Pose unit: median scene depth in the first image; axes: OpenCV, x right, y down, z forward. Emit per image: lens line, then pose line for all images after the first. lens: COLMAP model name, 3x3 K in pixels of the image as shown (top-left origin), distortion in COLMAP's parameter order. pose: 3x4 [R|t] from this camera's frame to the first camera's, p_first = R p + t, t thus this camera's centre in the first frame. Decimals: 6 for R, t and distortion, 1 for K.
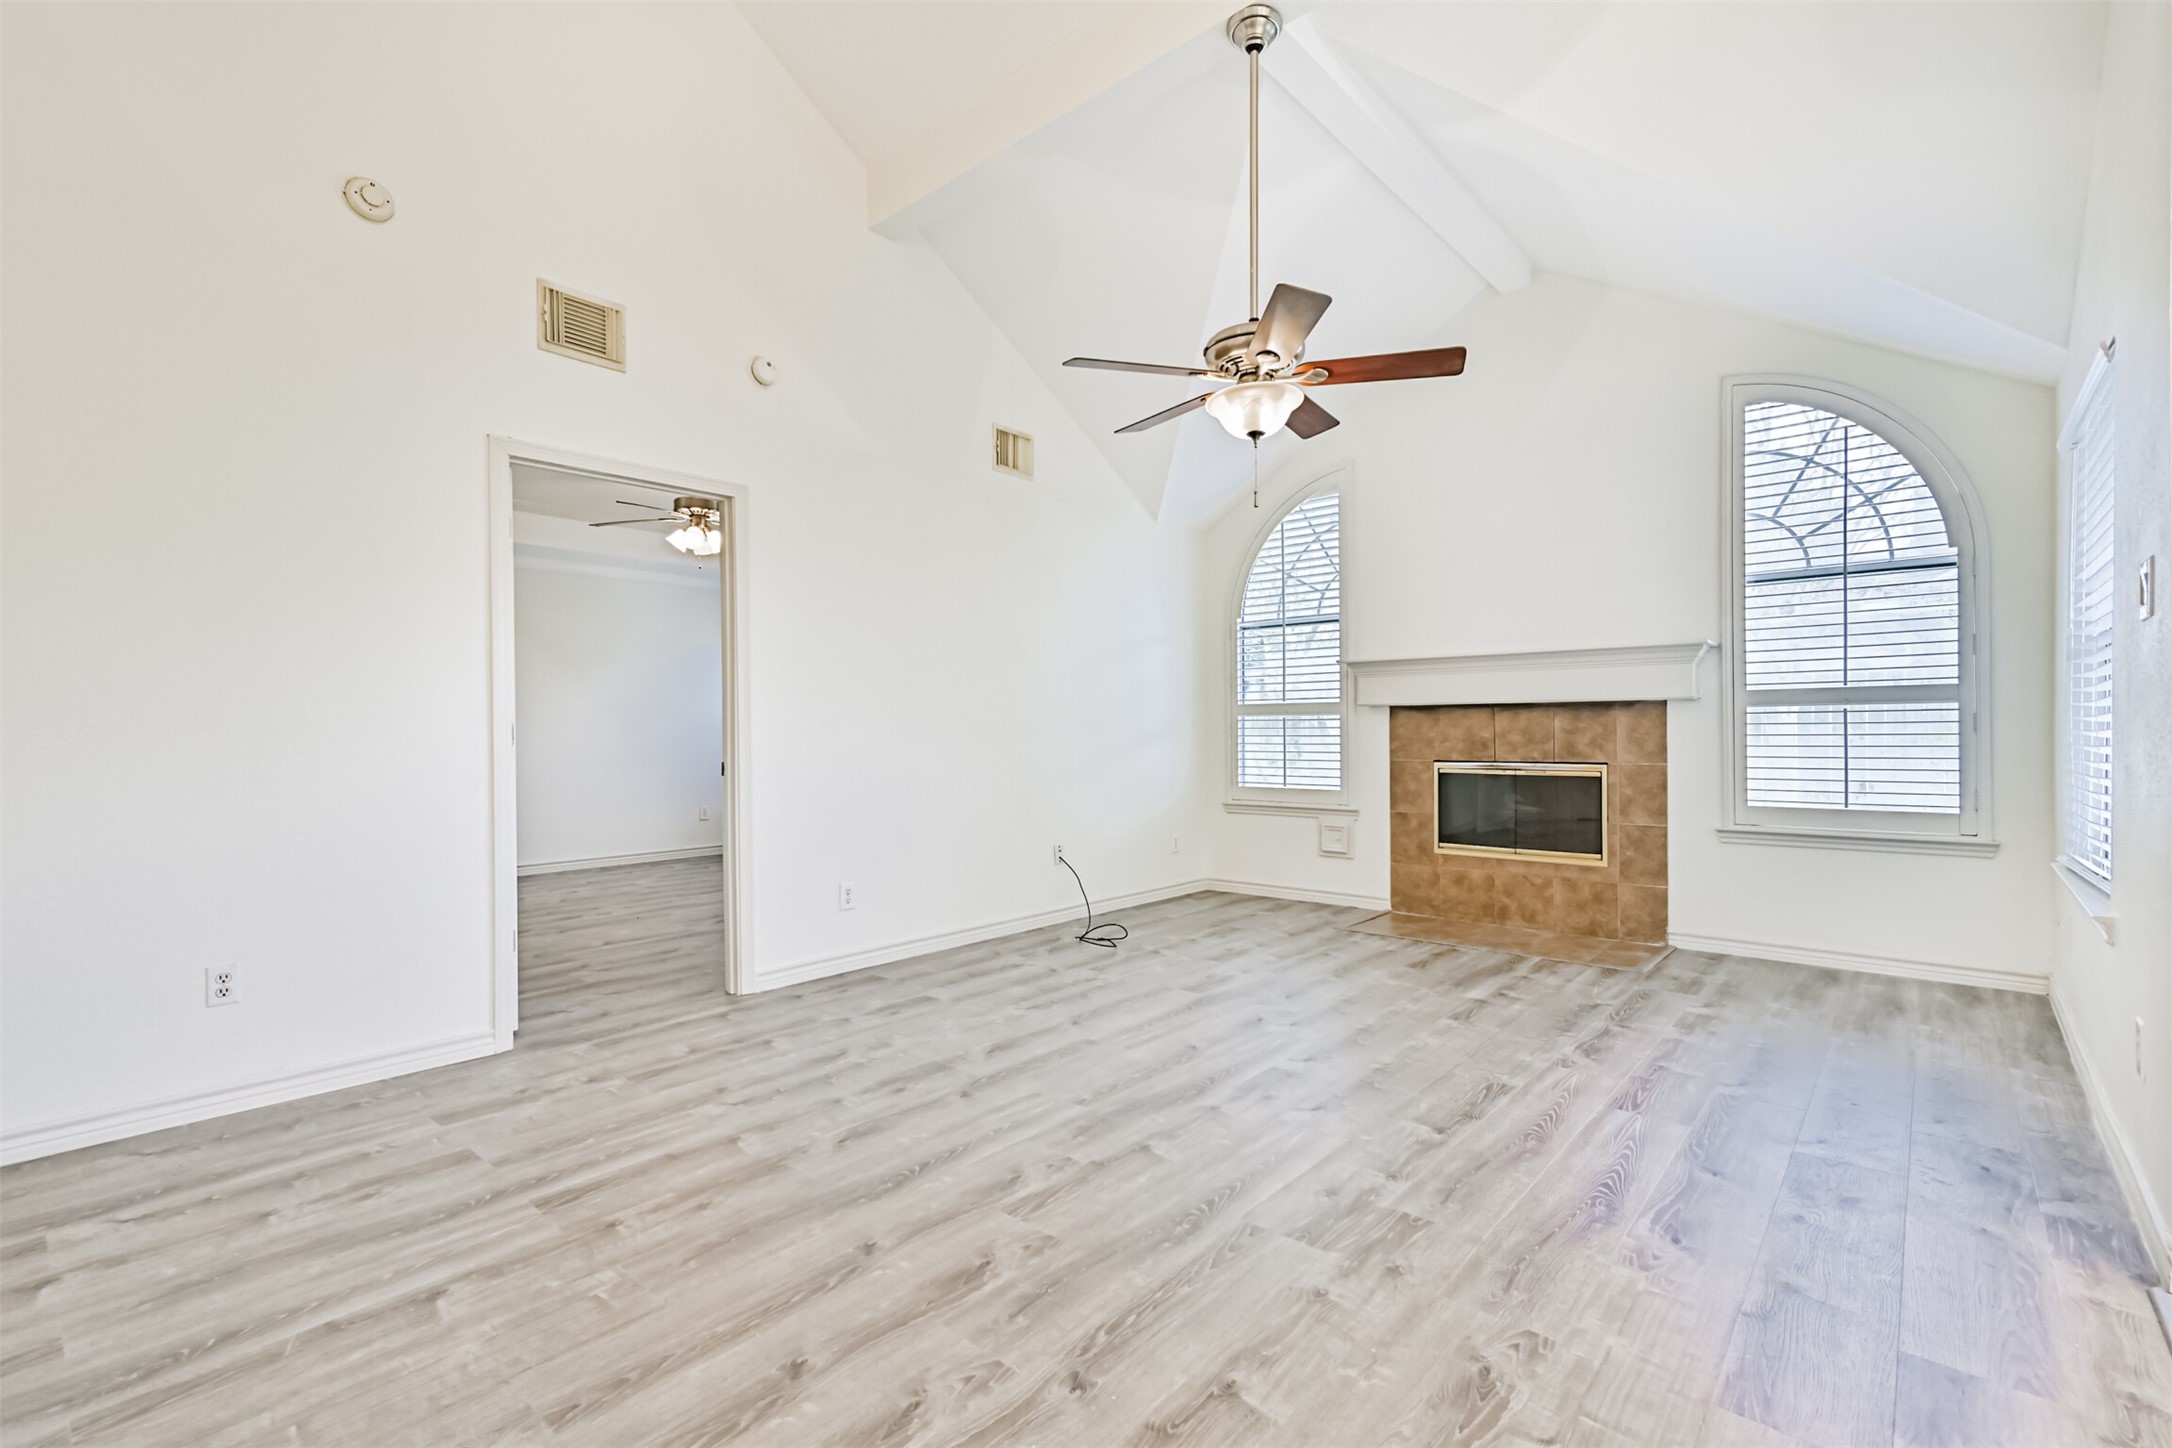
lens RADIAL K [[974.0, 0, 1081.6], [0, 974.0, 733.1], [0, 0, 1]] dist [0.008631, 0.000071]
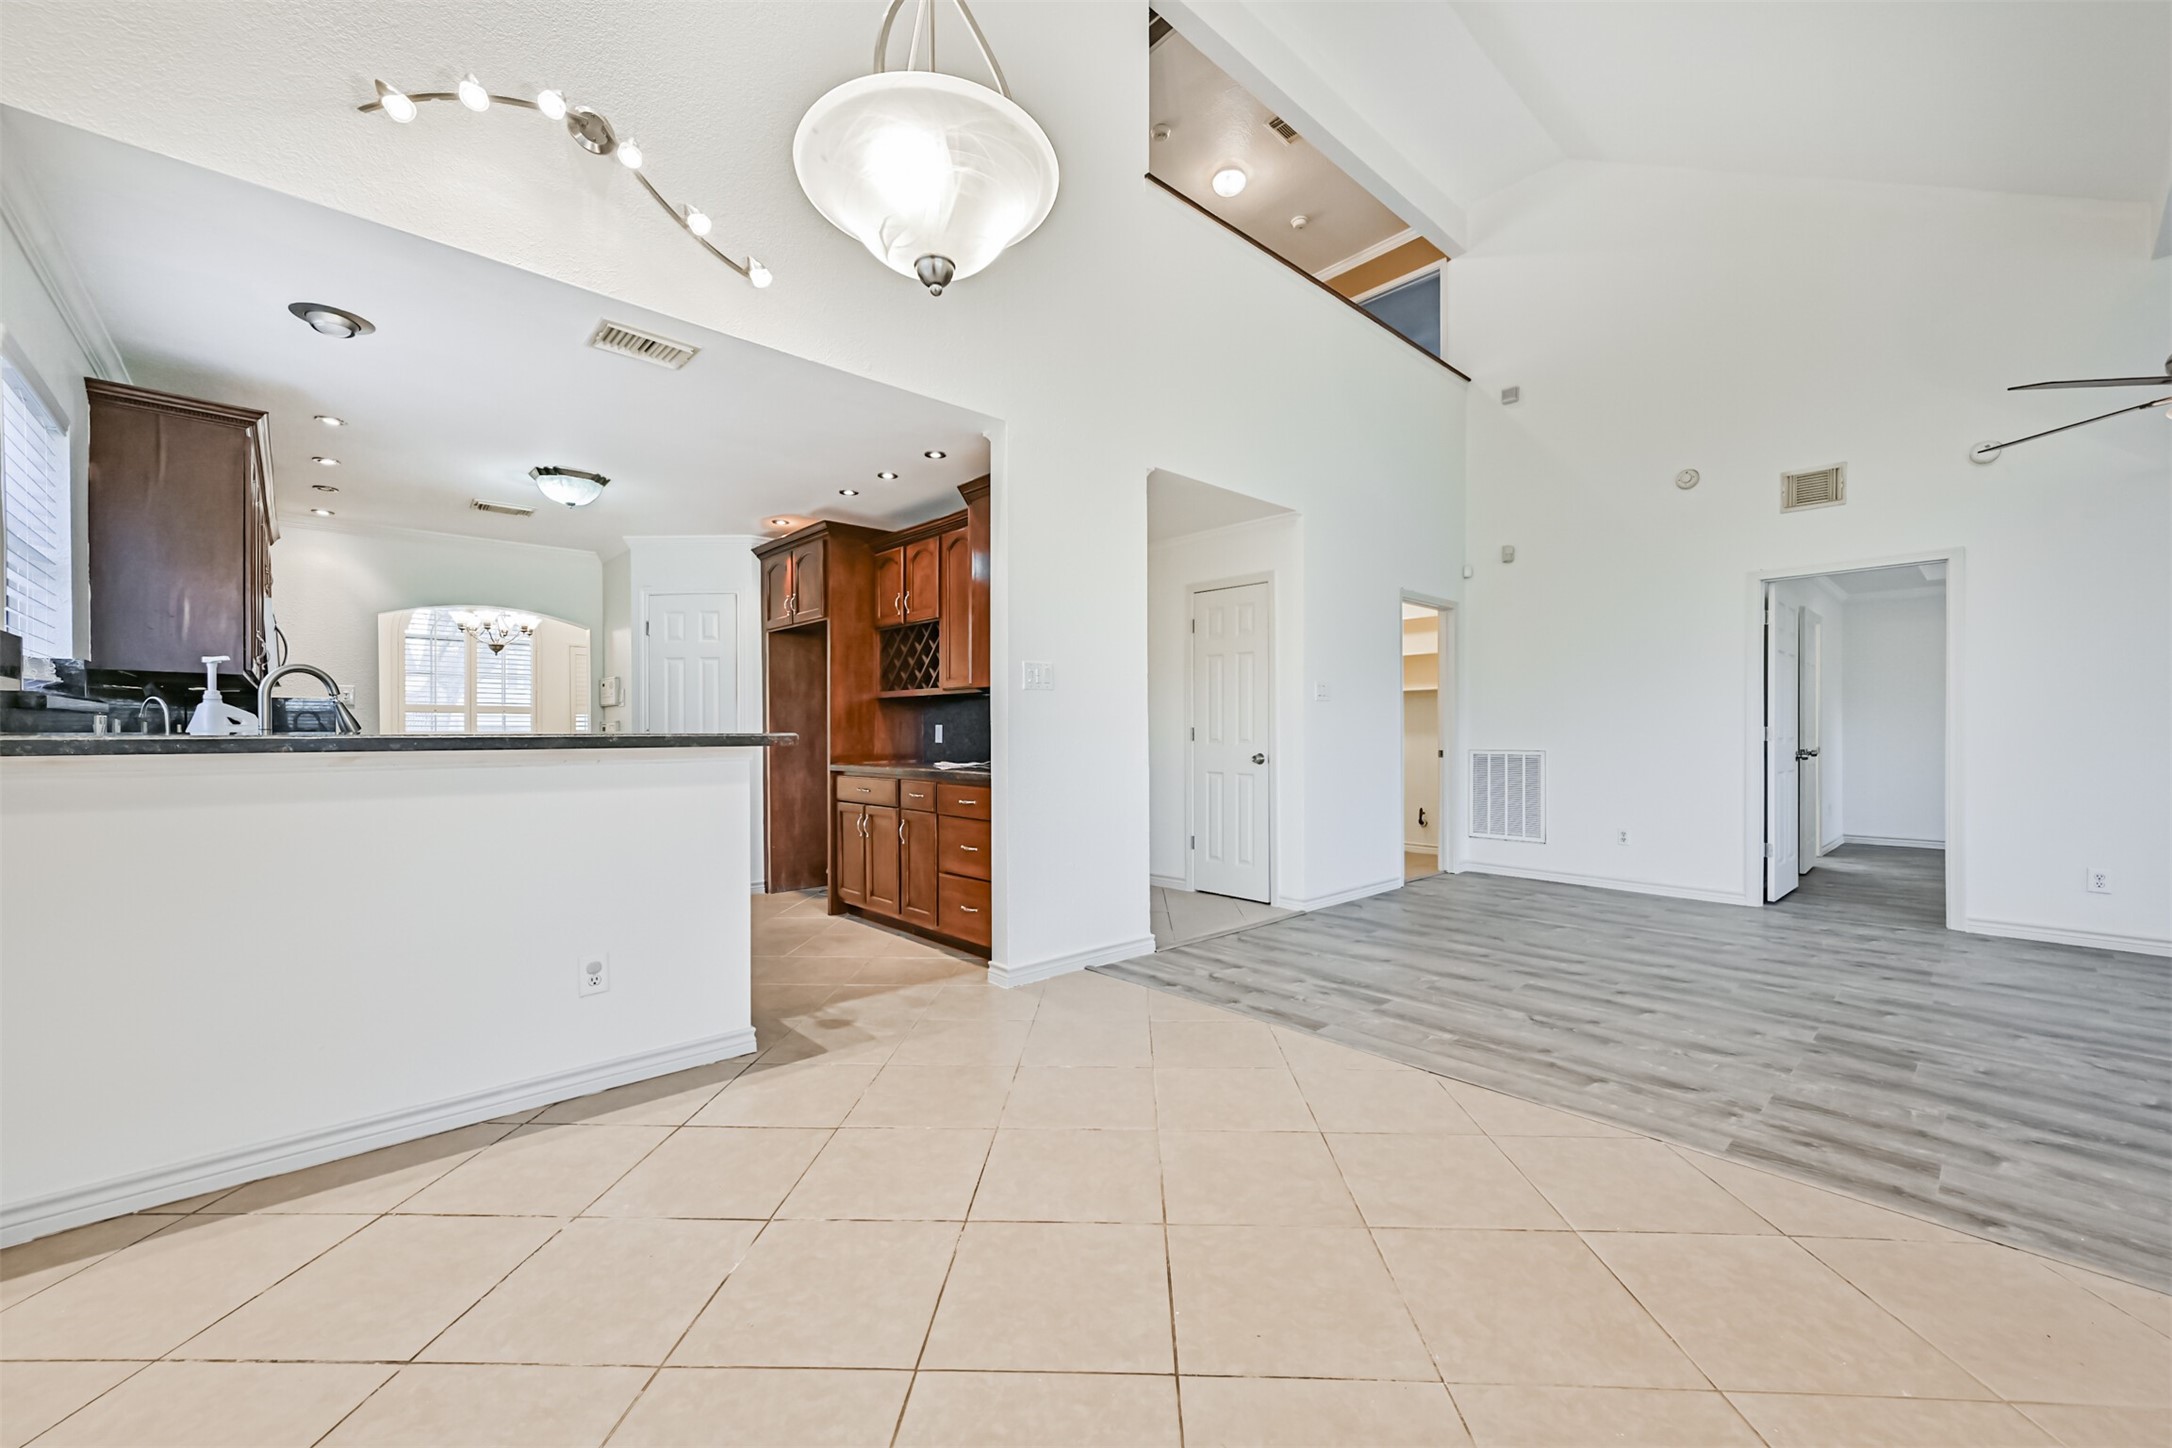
lens RADIAL K [[854.6, 0, 1083.4], [0, 854.6, 727.6], [0, 0, 1]] dist [0.001911, 0.000484]
pose [[-0.107614, 0.006830, -0.994169, 1.469166], [-0.001440, 0.999974, 0.007026, -0.025678], [0.994192, 0.002188, -0.107601, -0.098929]]
